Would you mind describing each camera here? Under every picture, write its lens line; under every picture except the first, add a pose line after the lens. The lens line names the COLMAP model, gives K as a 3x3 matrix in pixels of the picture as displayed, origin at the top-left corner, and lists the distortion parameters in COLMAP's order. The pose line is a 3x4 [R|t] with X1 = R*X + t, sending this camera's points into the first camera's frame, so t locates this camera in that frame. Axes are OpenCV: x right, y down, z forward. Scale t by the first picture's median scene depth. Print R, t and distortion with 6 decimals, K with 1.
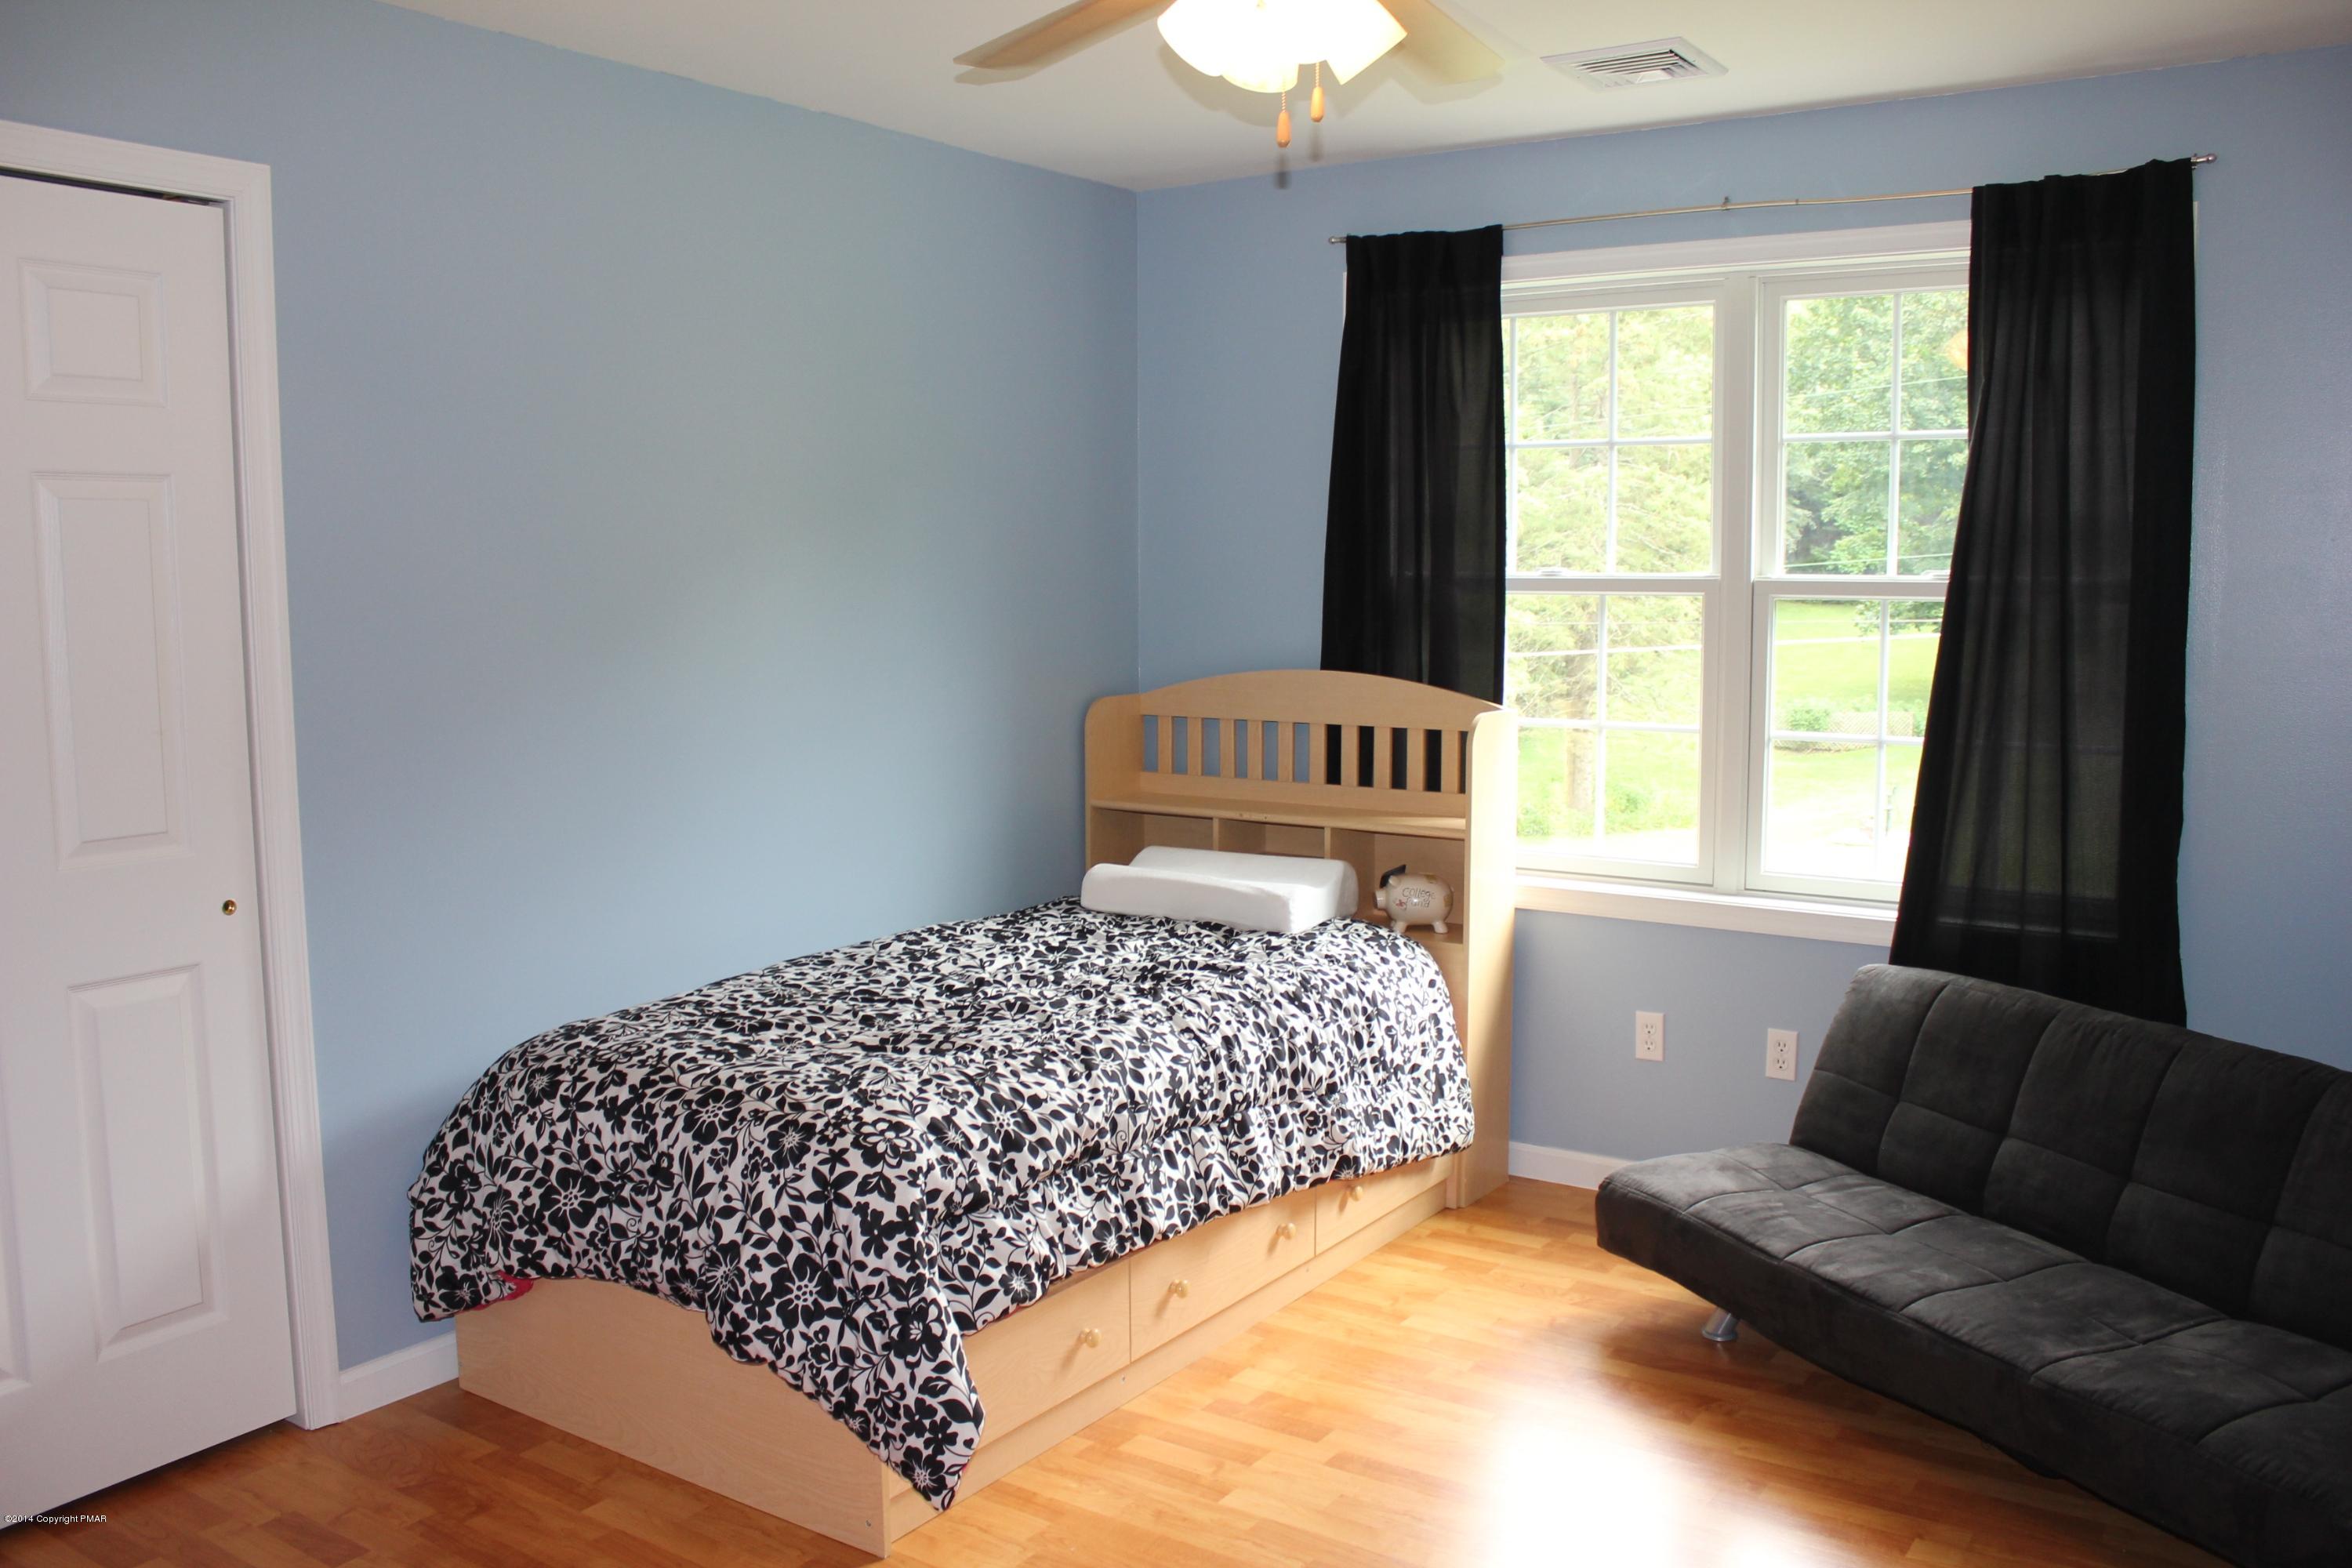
lens RADIAL K [[1946.3, 0, 1176.0], [0, 1946.3, 784.0], [0, 0, 1]] dist [-0.164255, 0.139315]
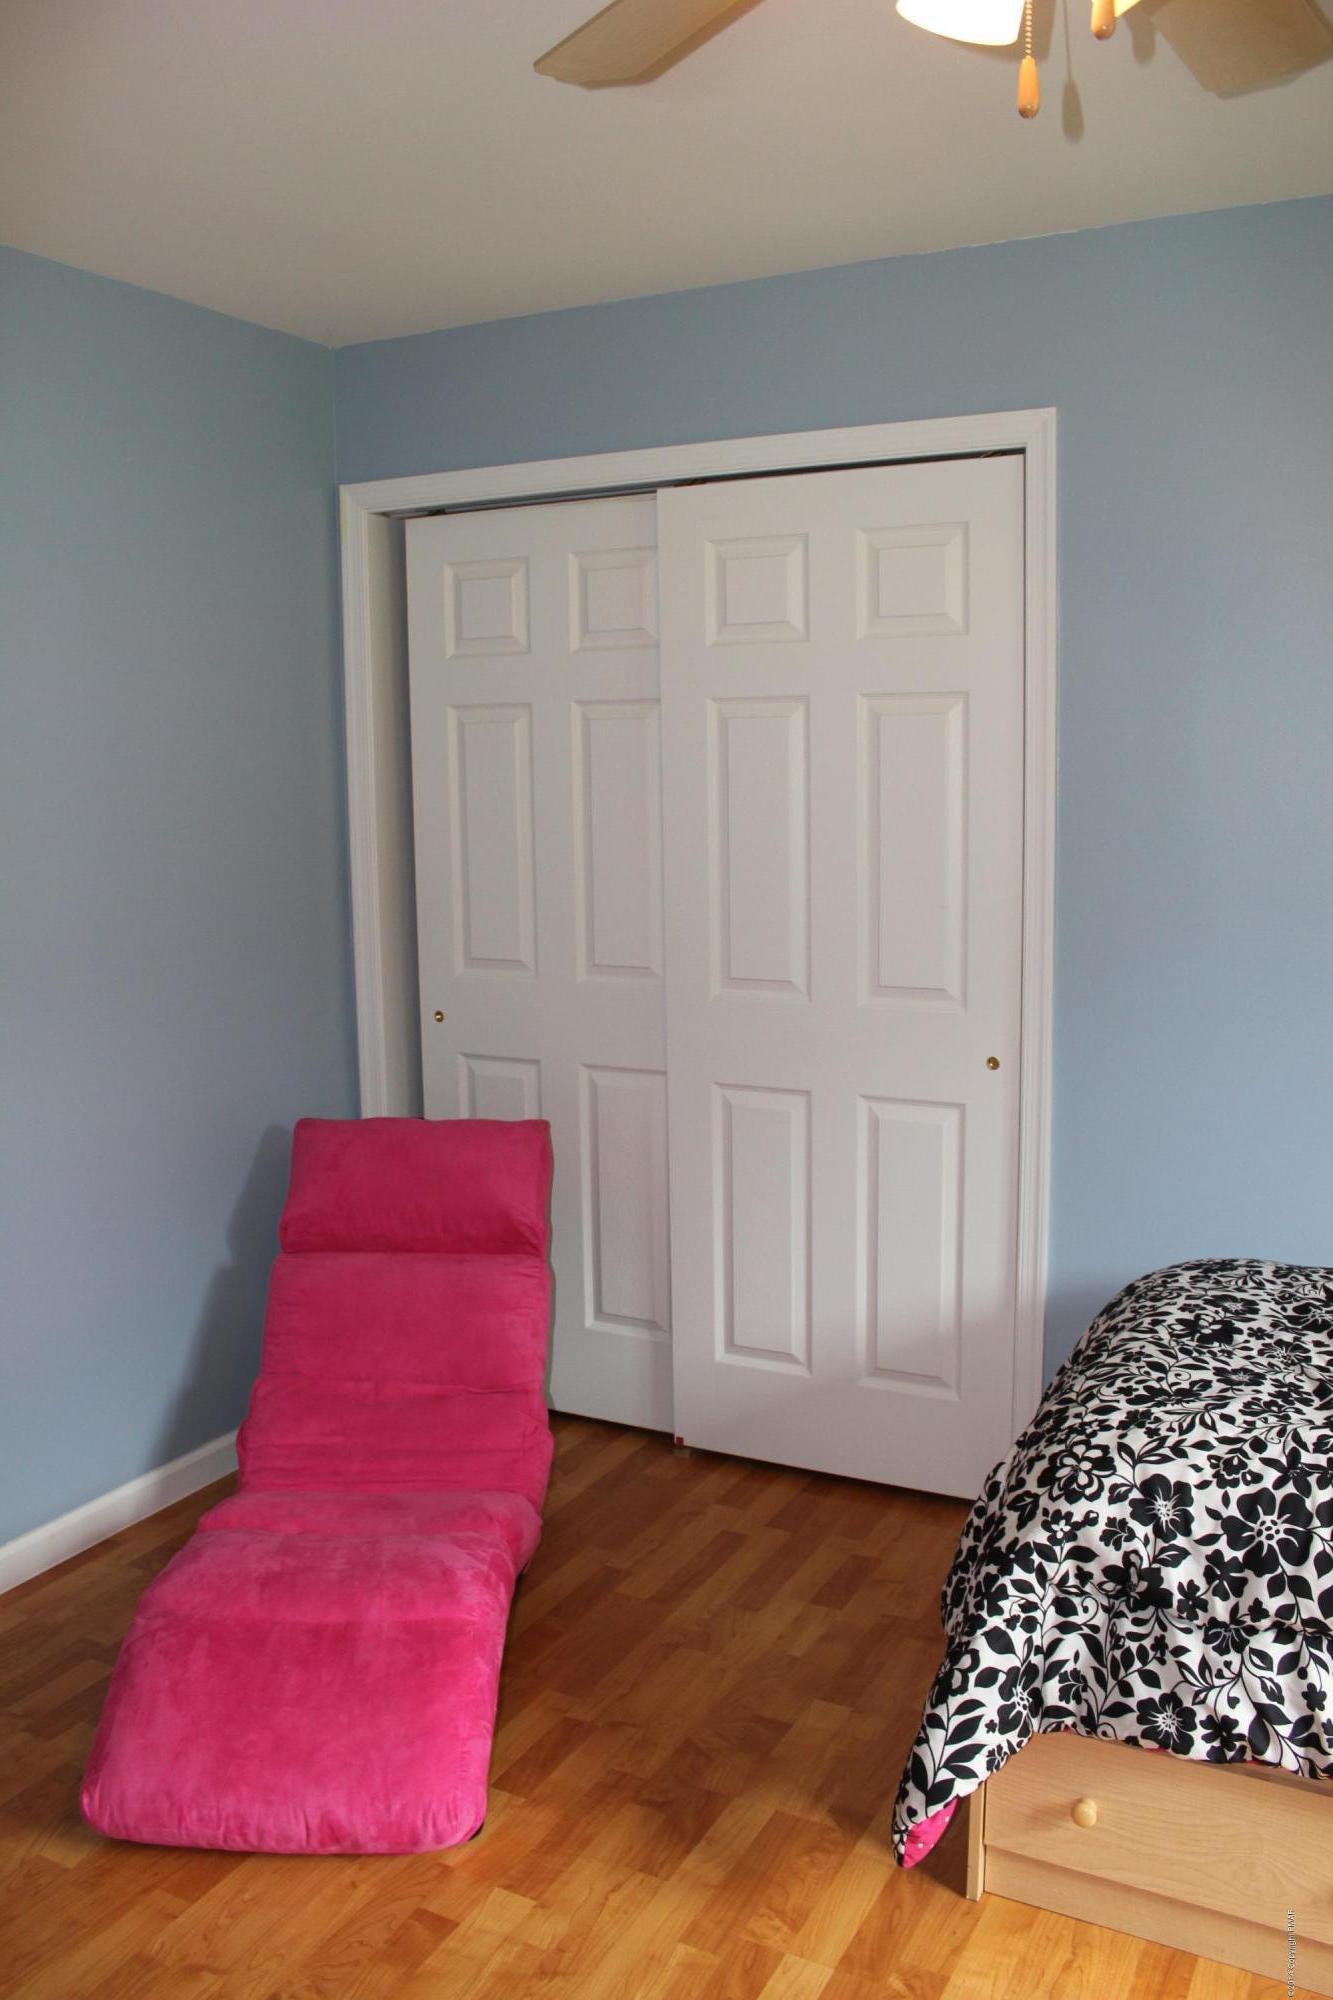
lens RADIAL K [[1655.0, 0, 660.6], [0, 1655.0, 996.7], [0, 0, 1]] dist [-0.164255, 0.139315]
pose [[0.108894, 0.144791, -0.983452, 0.483564], [-0.101240, 0.985806, 0.133928, -0.093043], [0.988884, 0.084980, 0.122007, 0.695253]]
